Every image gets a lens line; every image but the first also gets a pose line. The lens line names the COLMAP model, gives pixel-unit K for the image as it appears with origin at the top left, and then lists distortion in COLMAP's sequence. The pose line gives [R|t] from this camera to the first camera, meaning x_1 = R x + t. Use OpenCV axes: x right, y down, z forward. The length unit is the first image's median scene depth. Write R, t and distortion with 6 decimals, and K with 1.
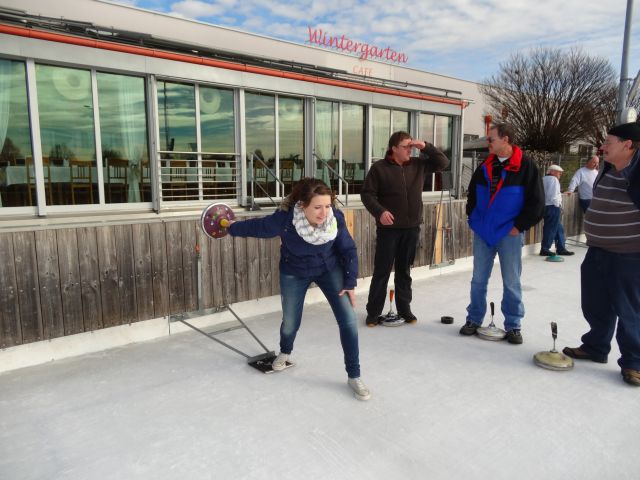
lens RADIAL K [[471.6, 0, 321.7], [0, 471.6, 241.2], [0, 0, 1]] dist [-0.003451, -0.004000]
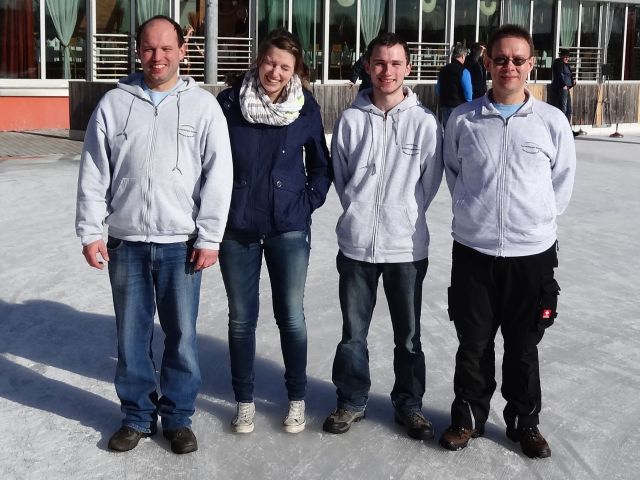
lens RADIAL K [[985.8, 0, 319.1], [0, 985.8, 237.3], [0, 0, 1]] dist [-0.077365, 0.000000]
pose [[0.989536, 0.044703, -0.137186, -0.155072], [-0.038253, 0.998051, 0.049298, 0.234810], [0.139122, -0.043535, 0.989318, -1.826525]]
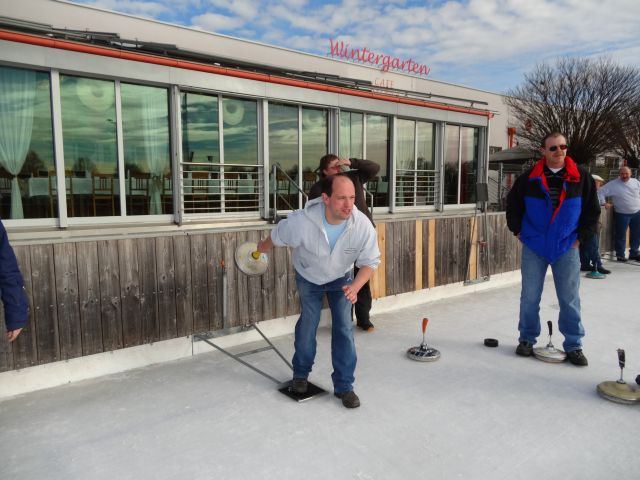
lens RADIAL K [[471.6, 0, 319.2], [0, 471.6, 240.2], [0, 0, 1]] dist [-0.003451, -0.004000]
pose [[0.999188, 0.004540, -0.040041, -0.018520], [-0.005738, 0.999538, -0.029862, -0.001614], [0.039887, 0.030068, 0.998752, 0.036040]]
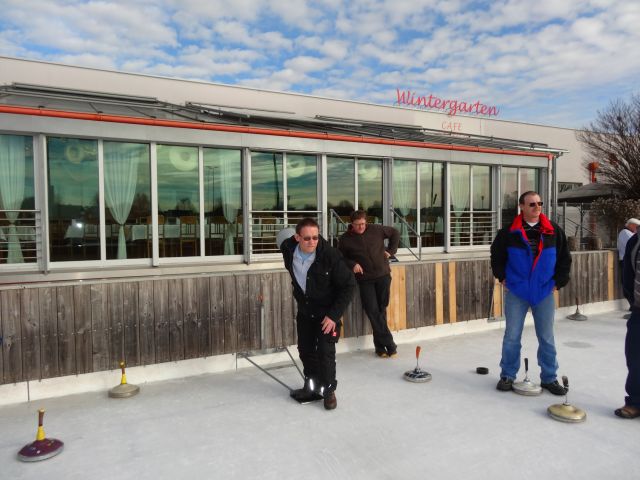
lens RADIAL K [[472.1, 0, 322.3], [0, 472.1, 239.0], [0, 0, 1]] dist [-0.001290, -0.005080]
pose [[0.975759, -0.000502, -0.218848, 0.082411], [-0.022419, 0.994507, -0.102238, -0.007192], [0.217698, 0.104666, 0.970388, -0.085300]]
